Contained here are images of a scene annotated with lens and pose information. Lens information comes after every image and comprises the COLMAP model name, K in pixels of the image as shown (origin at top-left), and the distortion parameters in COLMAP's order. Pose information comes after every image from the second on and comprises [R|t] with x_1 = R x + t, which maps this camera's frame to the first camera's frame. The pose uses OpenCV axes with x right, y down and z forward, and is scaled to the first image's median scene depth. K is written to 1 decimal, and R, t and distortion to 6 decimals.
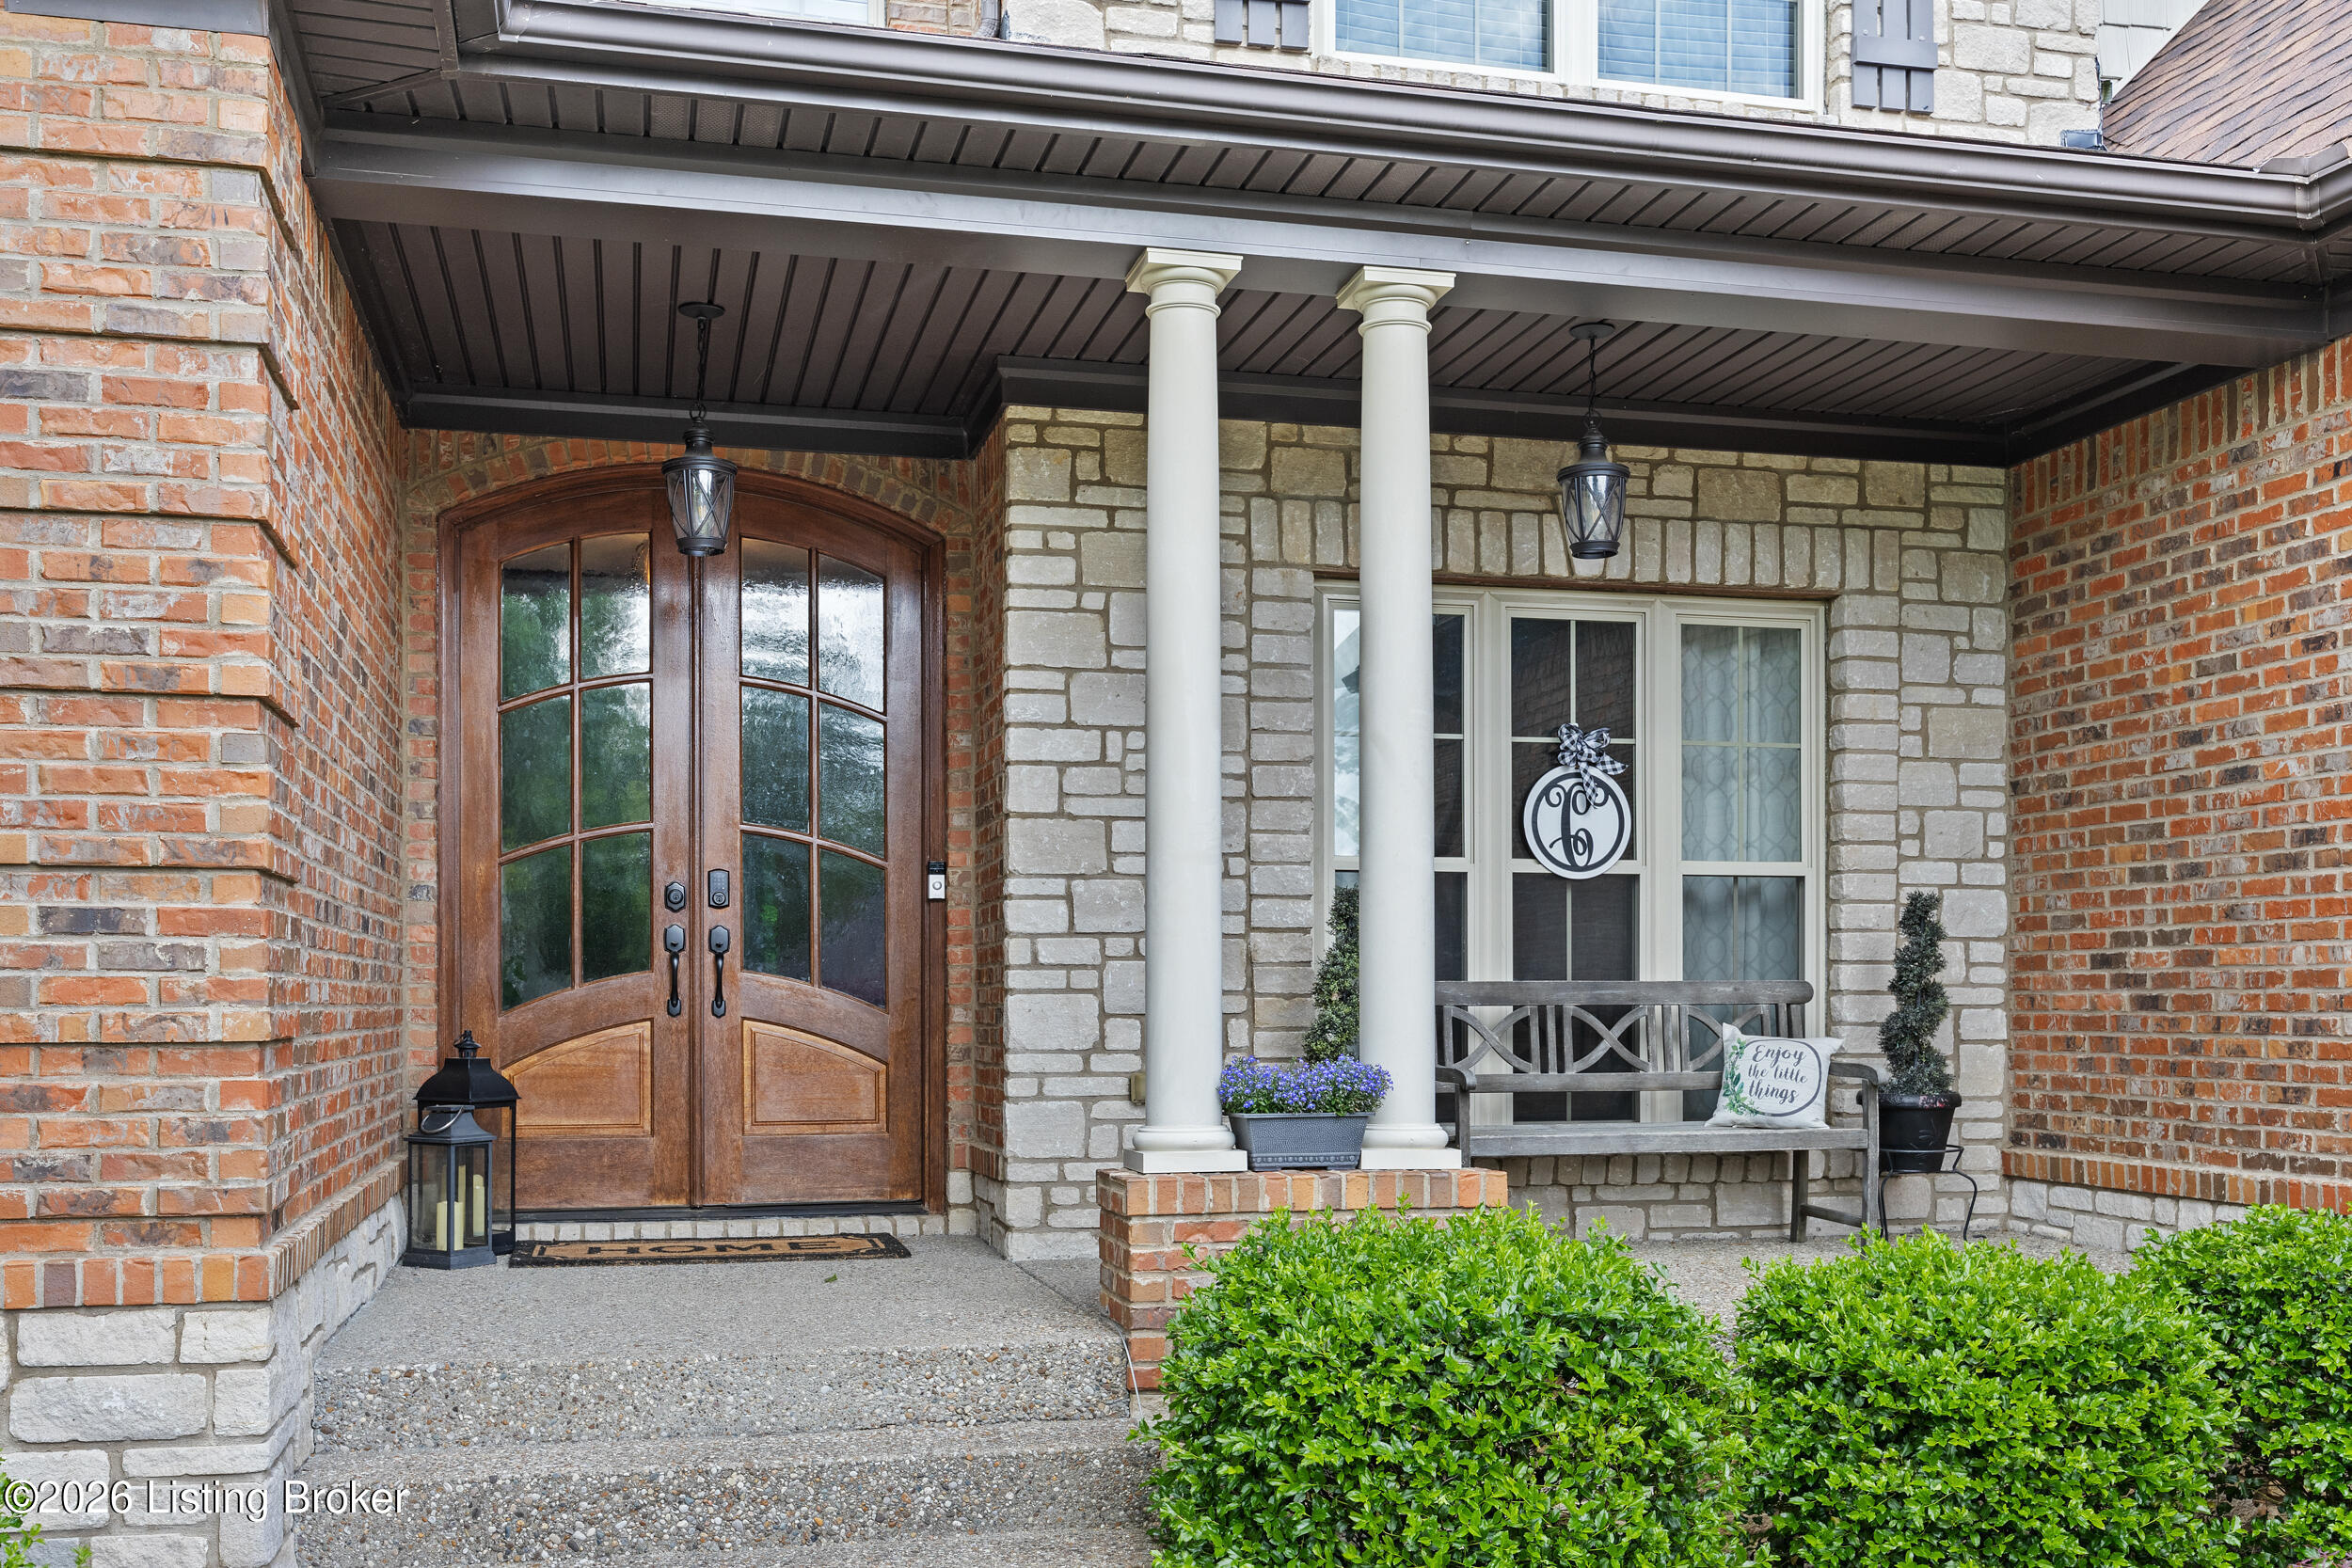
lens RADIAL K [[2233.7, 0, 1144.5], [0, 2233.7, 979.8], [0, 0, 1]] dist [0.002347, 0.000000]
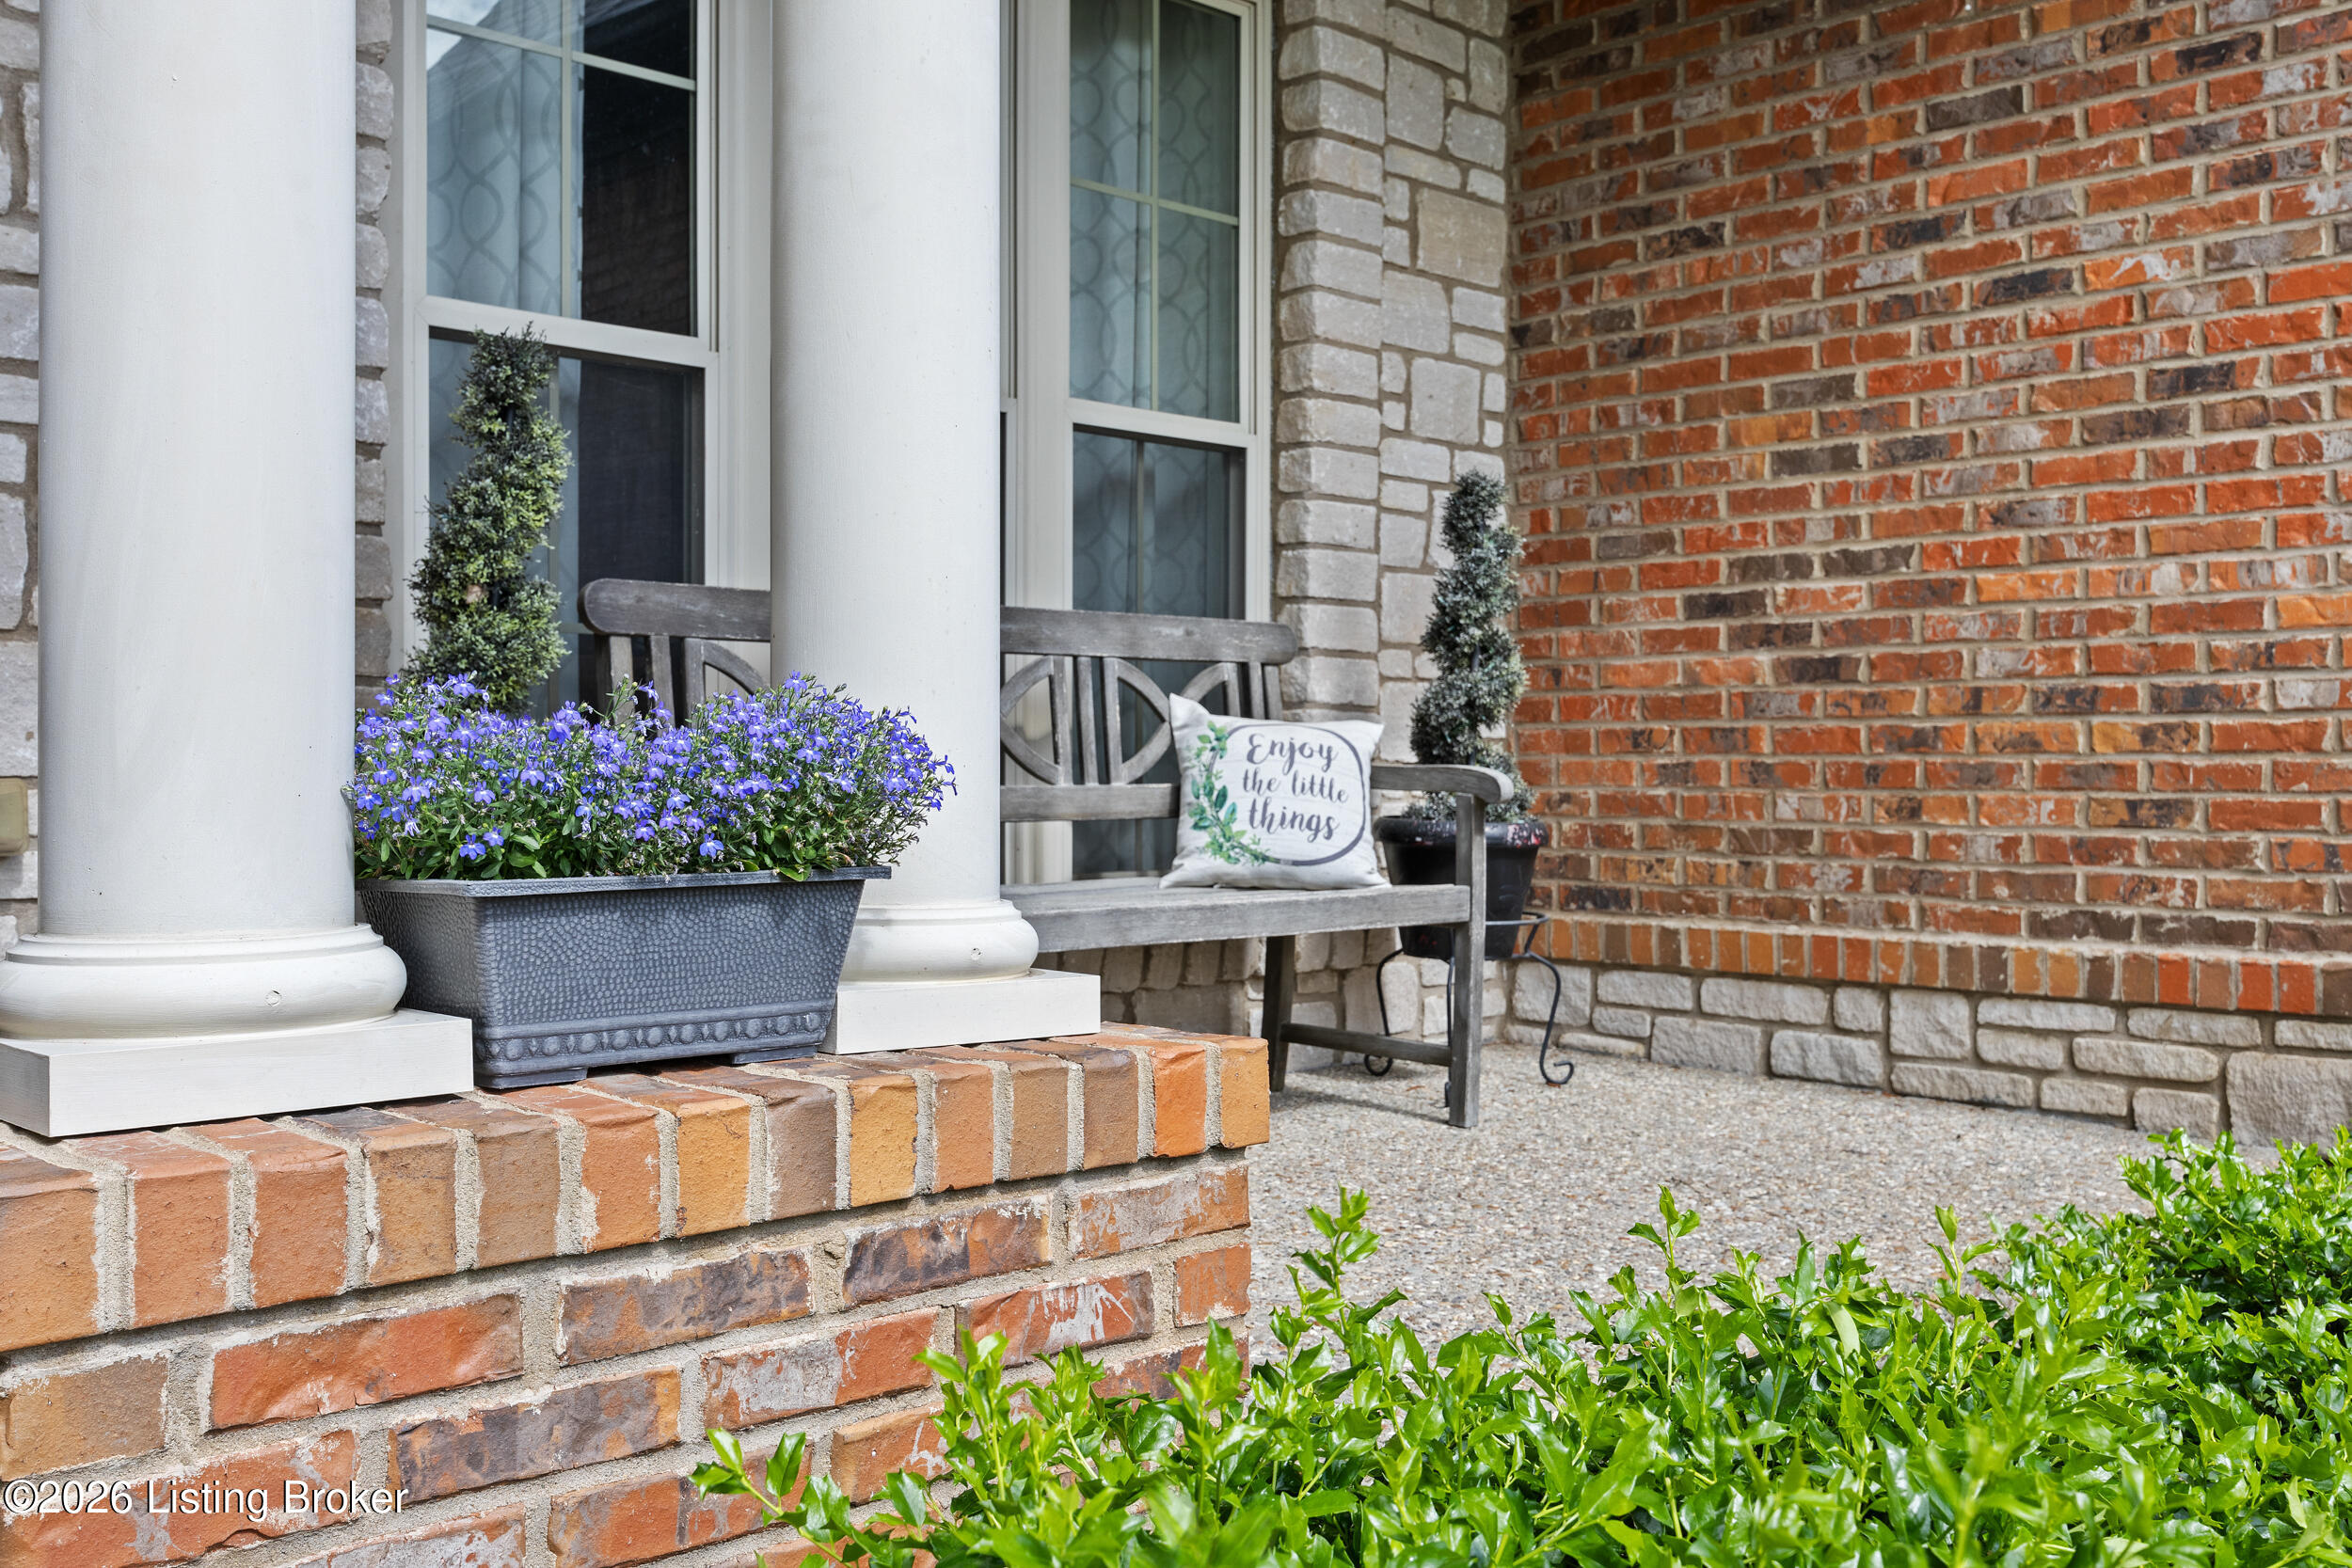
lens RADIAL K [[2233.7, 0, 1195.6], [0, 2233.7, 767.5], [0, 0, 1]] dist [0.002347, 0.000000]
pose [[0.852284, 0.005151, 0.523055, -0.016039], [-0.011343, 0.999898, 0.008635, 0.032993], [-0.522957, -0.013293, 0.852255, 0.554280]]
